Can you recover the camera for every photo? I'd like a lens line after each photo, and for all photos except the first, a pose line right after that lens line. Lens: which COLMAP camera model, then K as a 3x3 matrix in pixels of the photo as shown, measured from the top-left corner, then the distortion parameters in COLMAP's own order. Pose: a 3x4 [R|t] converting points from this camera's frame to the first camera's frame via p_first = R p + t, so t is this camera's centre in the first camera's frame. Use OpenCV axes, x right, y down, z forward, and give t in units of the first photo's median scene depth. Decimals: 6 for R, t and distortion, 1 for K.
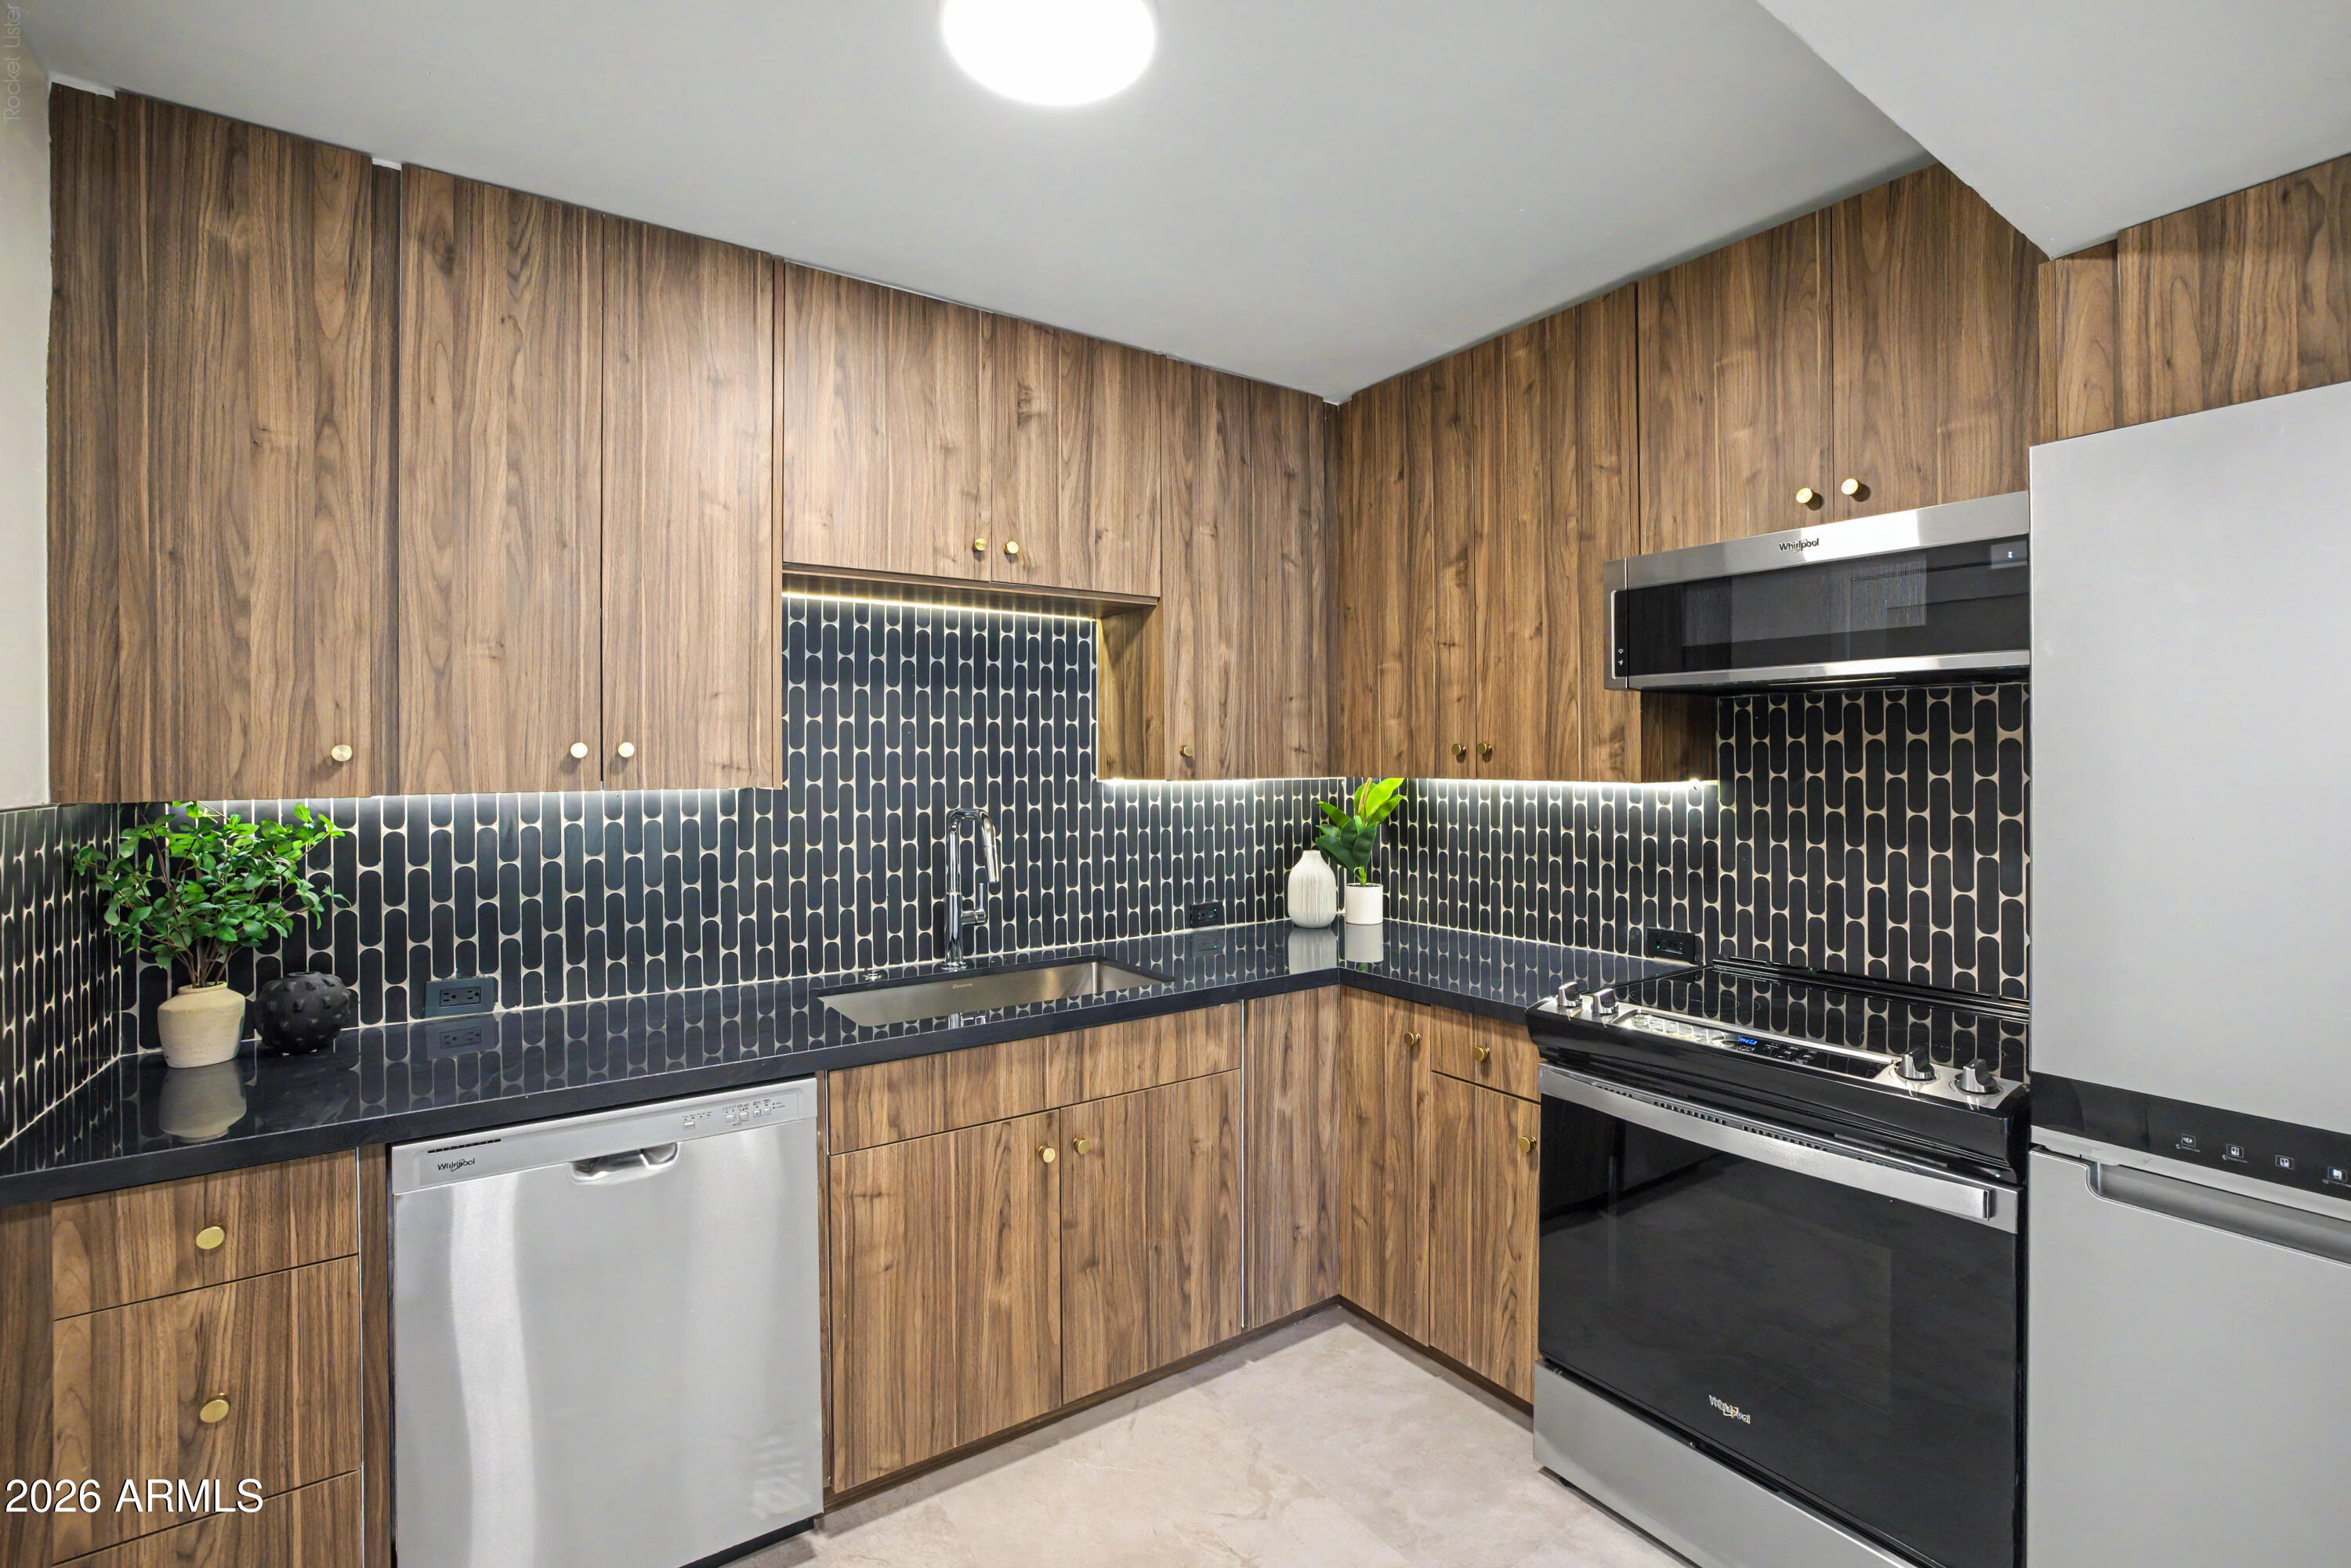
lens RADIAL K [[1029.5, 0, 1161.3], [0, 1029.5, 758.1], [0, 0, 1]] dist [-0.047811, 0.016201]
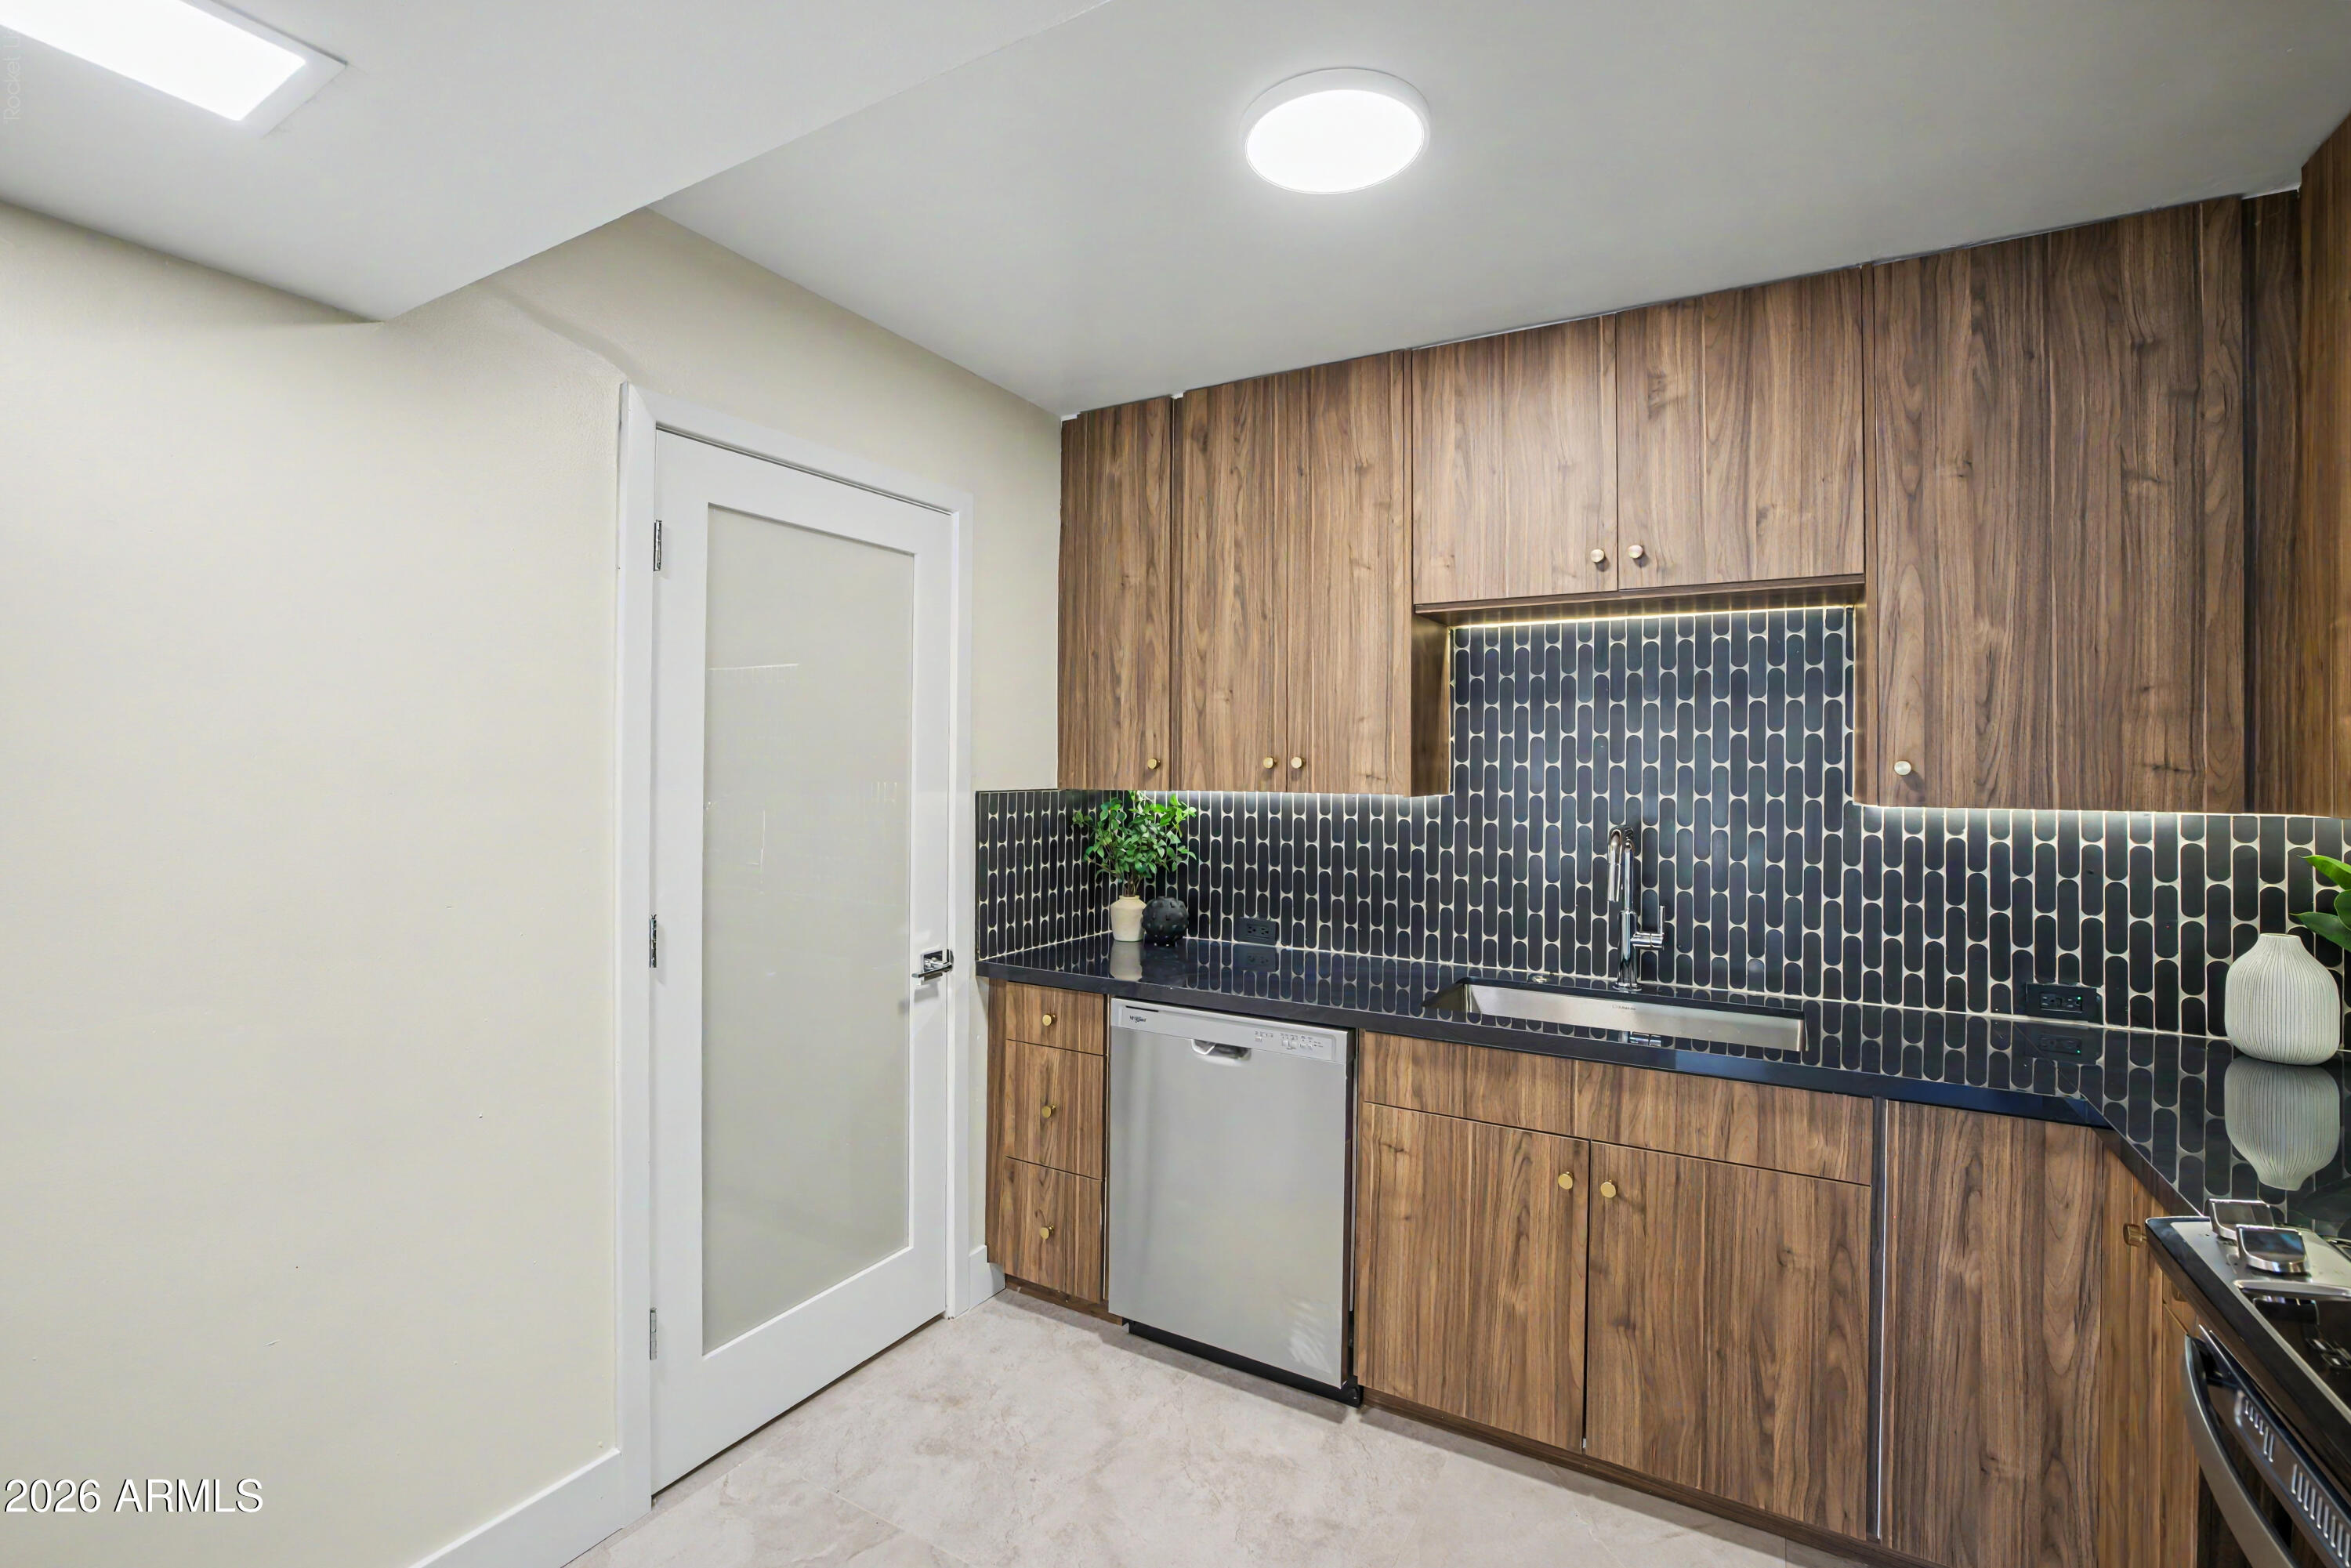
lens RADIAL K [[1029.5, 0, 1161.3], [0, 1029.5, 758.1], [0, 0, 1]] dist [-0.047811, 0.016201]
pose [[0.434442, 0.001903, -0.900698, 0.561830], [-0.010995, 0.999934, -0.003191, -0.007021], [0.900633, 0.011290, 0.434434, 0.218156]]
